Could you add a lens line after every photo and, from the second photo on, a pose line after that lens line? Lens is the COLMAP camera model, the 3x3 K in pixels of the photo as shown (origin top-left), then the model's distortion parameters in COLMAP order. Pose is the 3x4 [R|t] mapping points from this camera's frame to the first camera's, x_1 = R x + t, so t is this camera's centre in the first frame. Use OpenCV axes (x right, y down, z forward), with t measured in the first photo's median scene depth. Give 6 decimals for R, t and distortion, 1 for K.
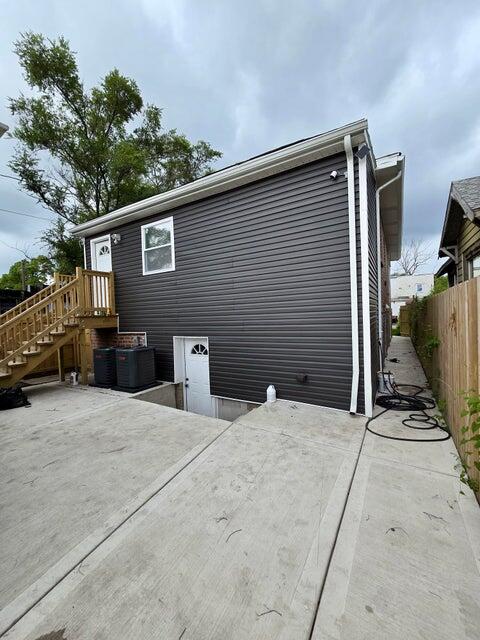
lens RADIAL K [[260.6, 0, 239.9], [0, 260.6, 320.5], [0, 0, 1]] dist [-0.002714, 0.001354]
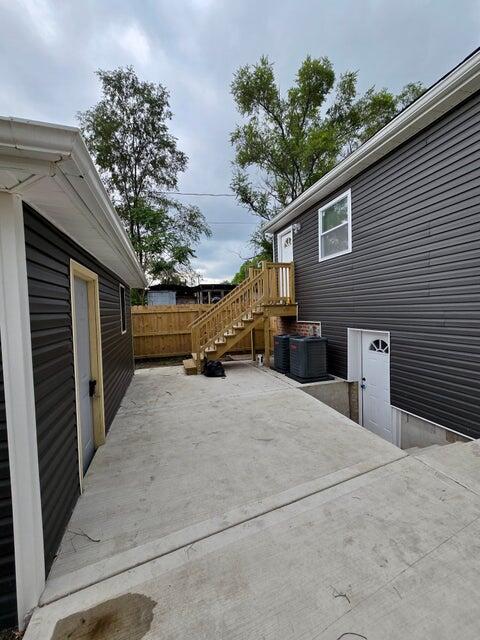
lens RADIAL K [[260.6, 0, 241.6], [0, 260.6, 320.3], [0, 0, 1]] dist [-0.002714, 0.001354]
pose [[0.750537, 0.037687, -0.659753, 0.055193], [-0.007635, 0.998800, 0.048369, -0.005429], [0.660784, -0.031266, 0.749924, 0.105937]]
